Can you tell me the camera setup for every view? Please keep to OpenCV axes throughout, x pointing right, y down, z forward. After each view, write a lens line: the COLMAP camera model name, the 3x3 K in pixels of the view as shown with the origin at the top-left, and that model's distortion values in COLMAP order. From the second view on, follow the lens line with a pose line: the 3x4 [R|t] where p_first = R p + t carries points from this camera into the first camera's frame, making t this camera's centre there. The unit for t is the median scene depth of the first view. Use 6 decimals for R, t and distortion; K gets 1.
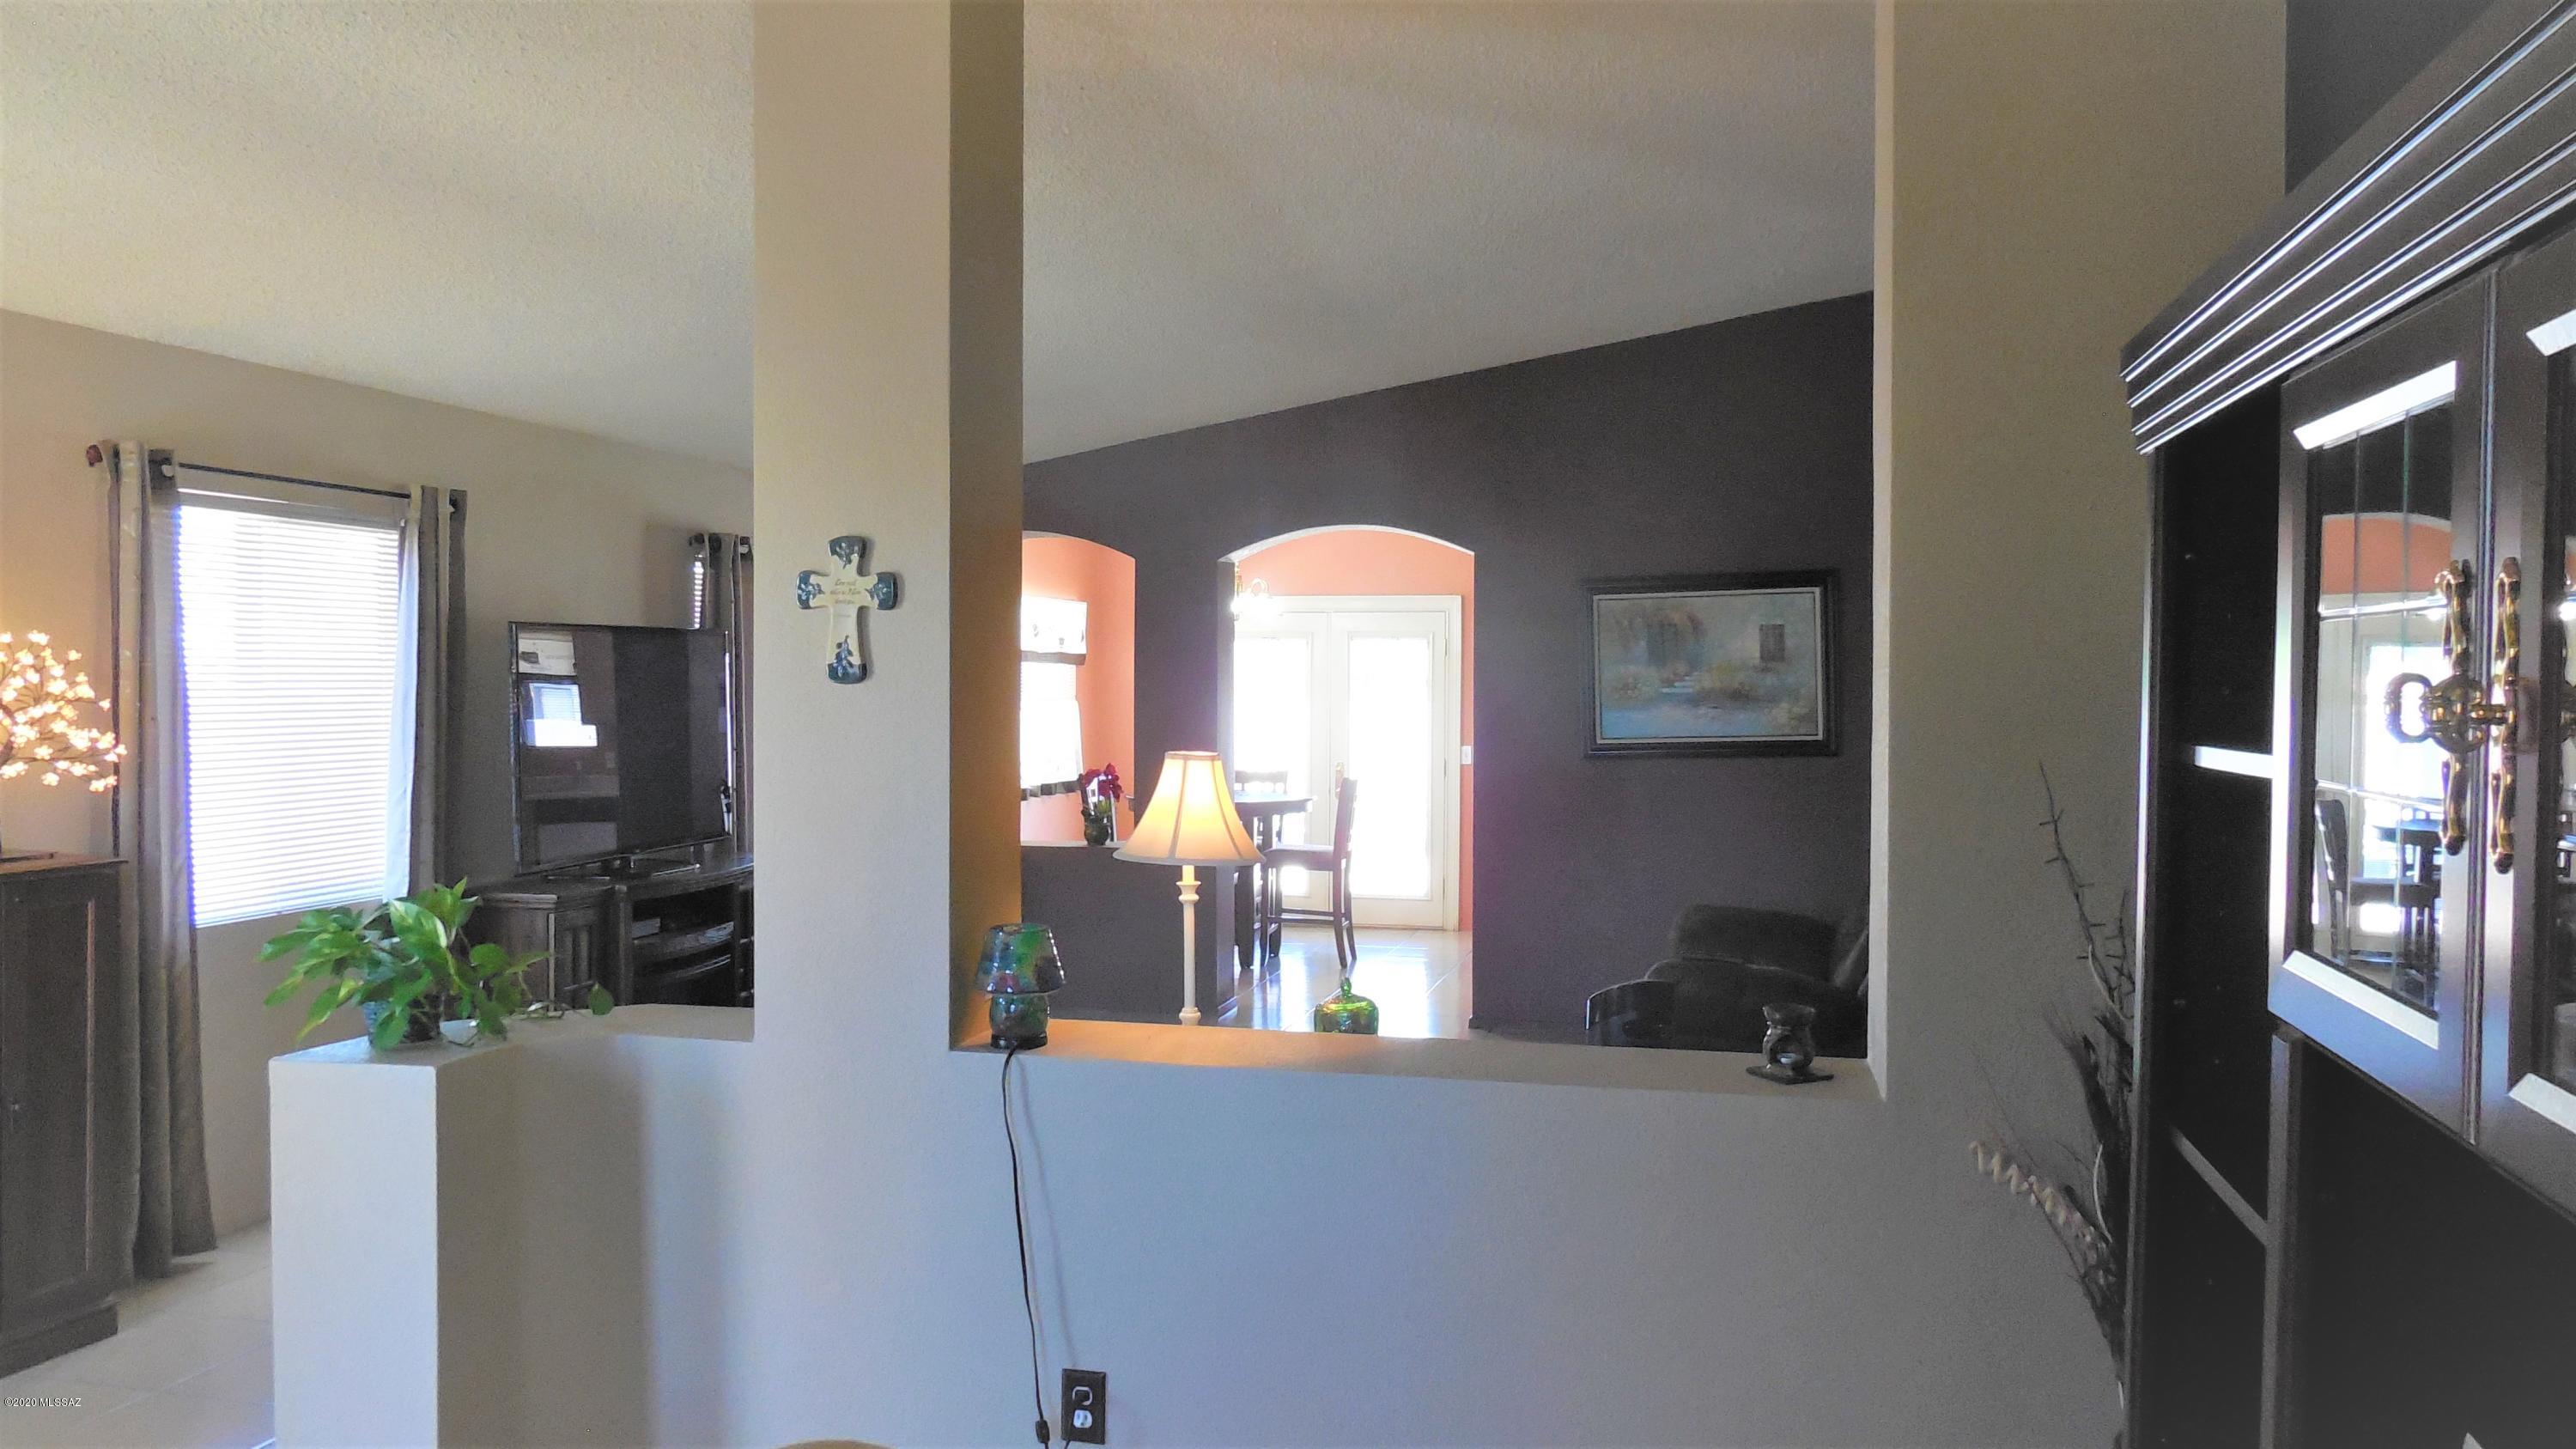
lens RADIAL K [[1895.0, 0, 1266.1], [0, 1895.0, 720.4], [0, 0, 1]] dist [-0.024478, 0.014412]
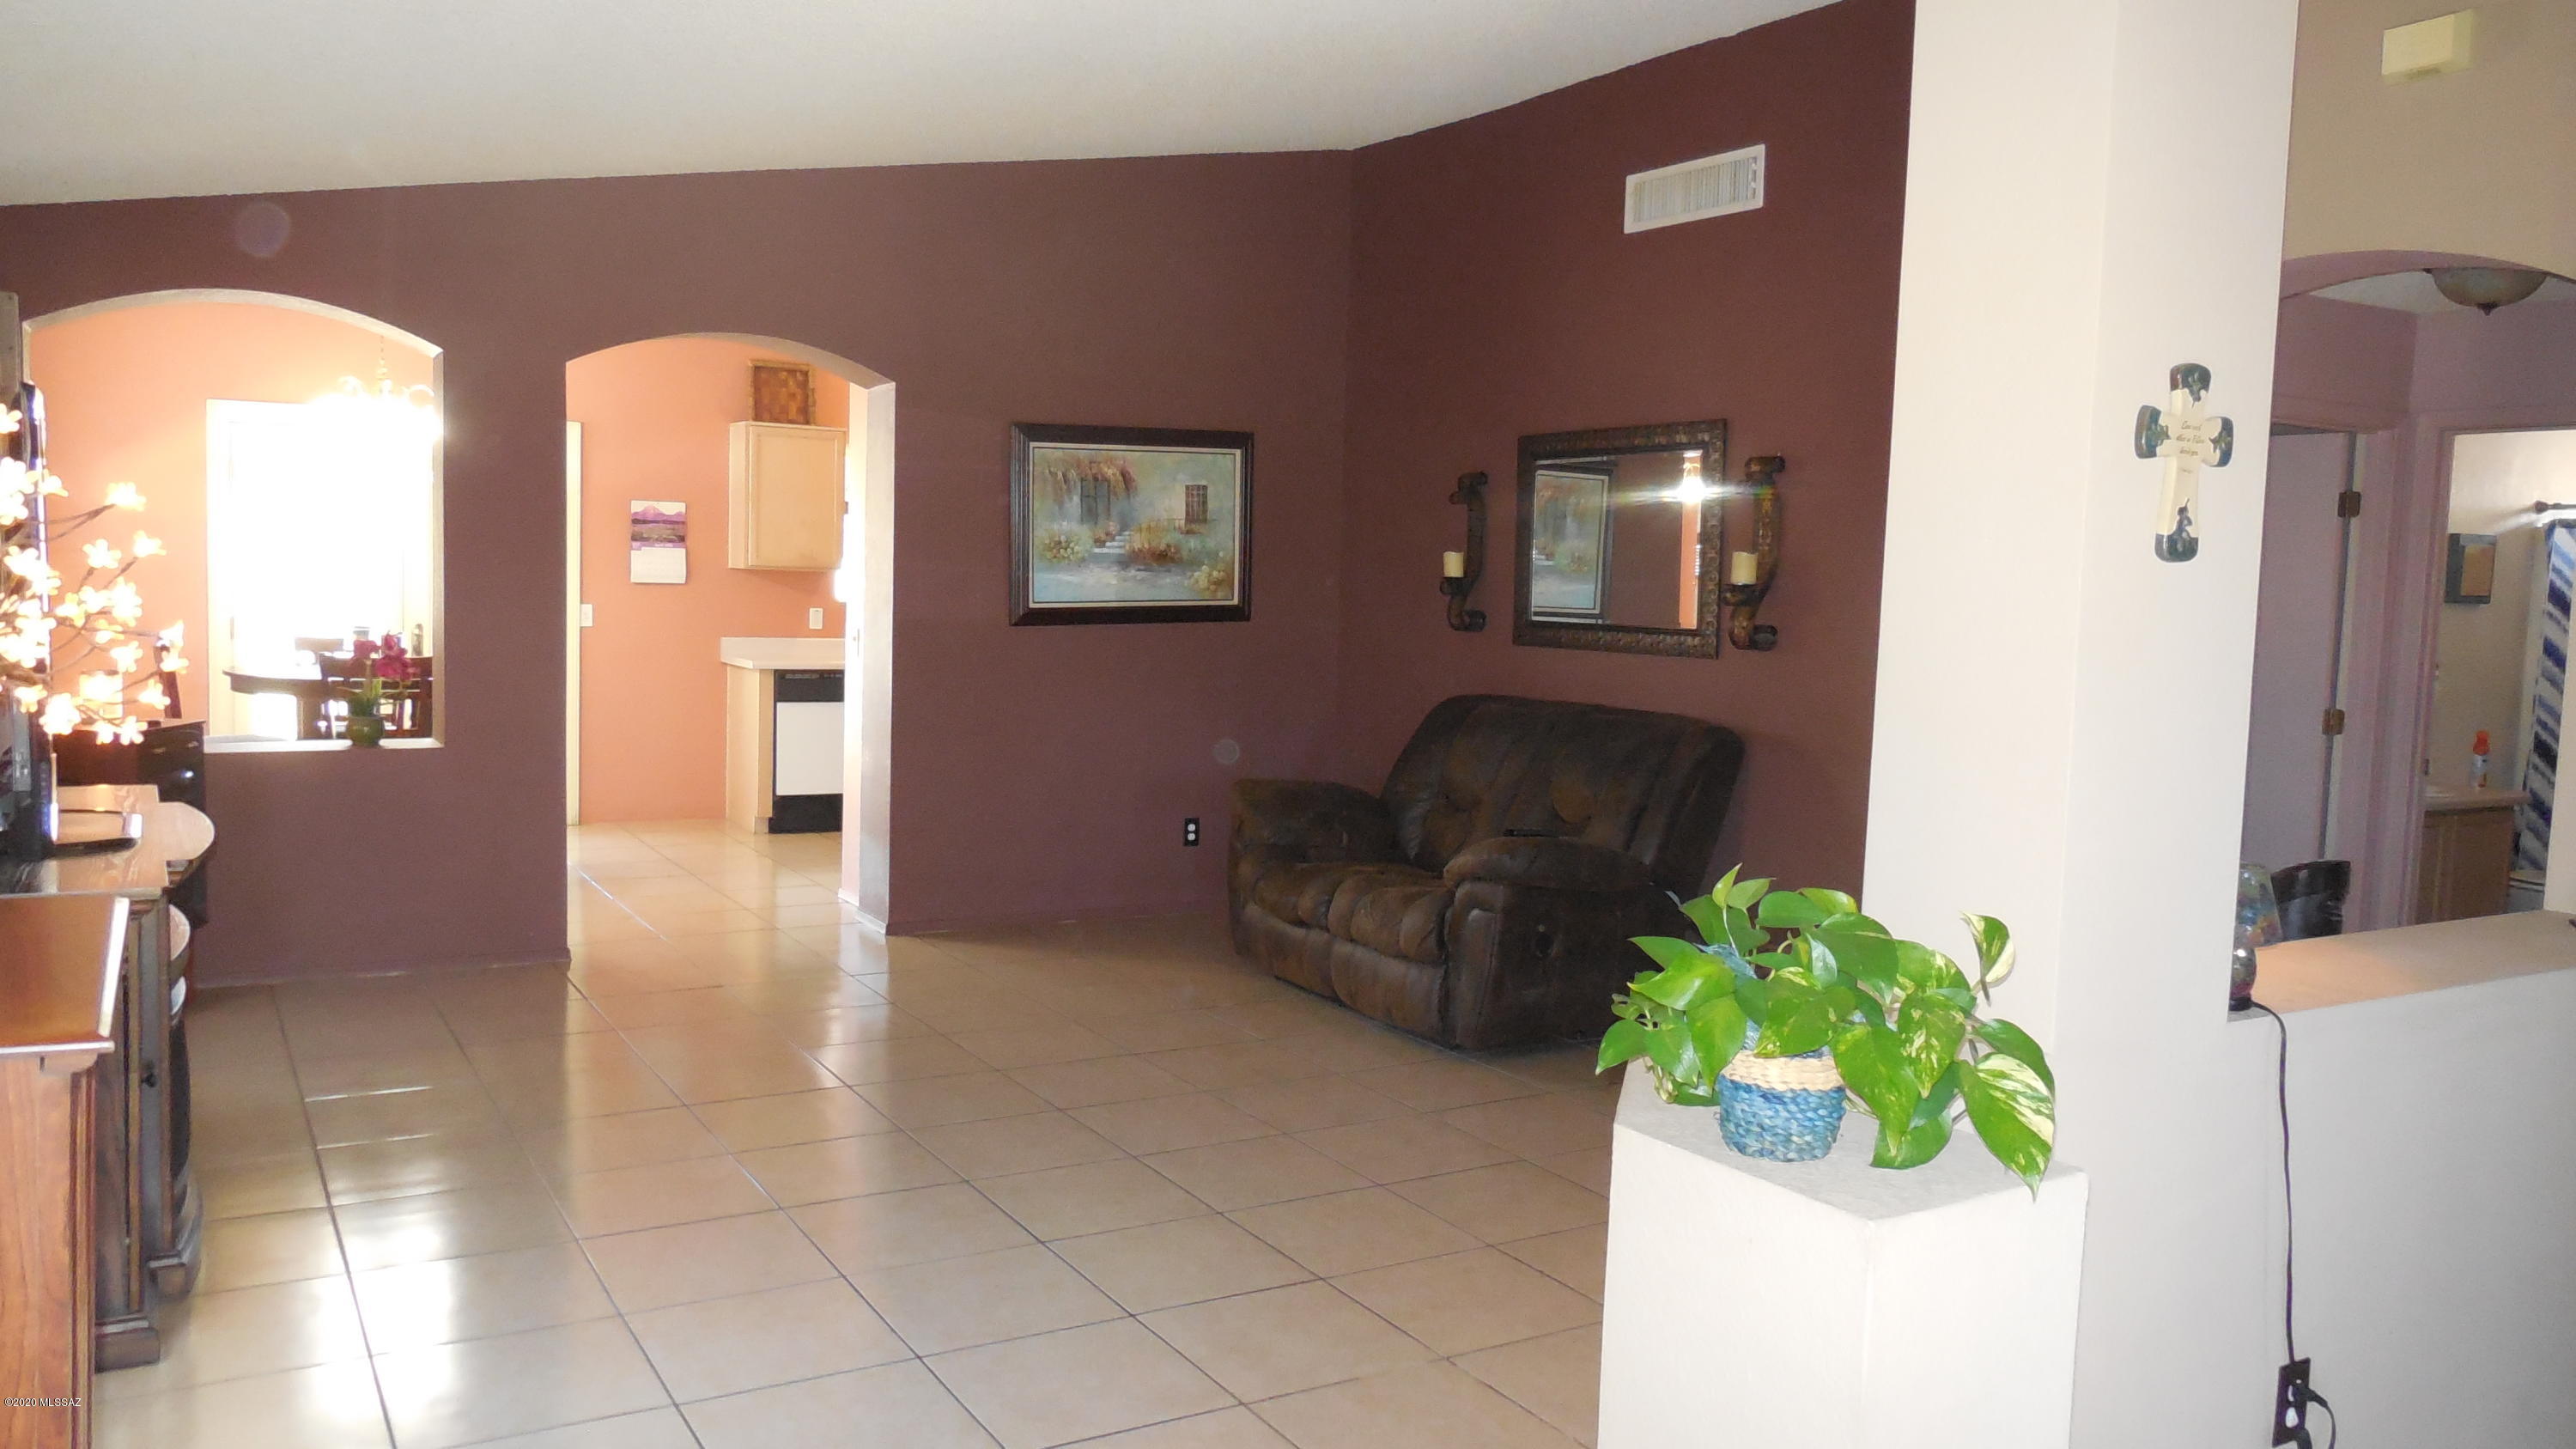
lens RADIAL K [[1895.0, 0, 1278.9], [0, 1895.0, 723.9], [0, 0, 1]] dist [-0.024478, 0.014412]
pose [[0.703897, -0.041000, 0.709118, -0.389279], [-0.017402, 0.997038, 0.074922, -0.002203], [-0.710089, -0.065077, 0.701098, 0.282276]]
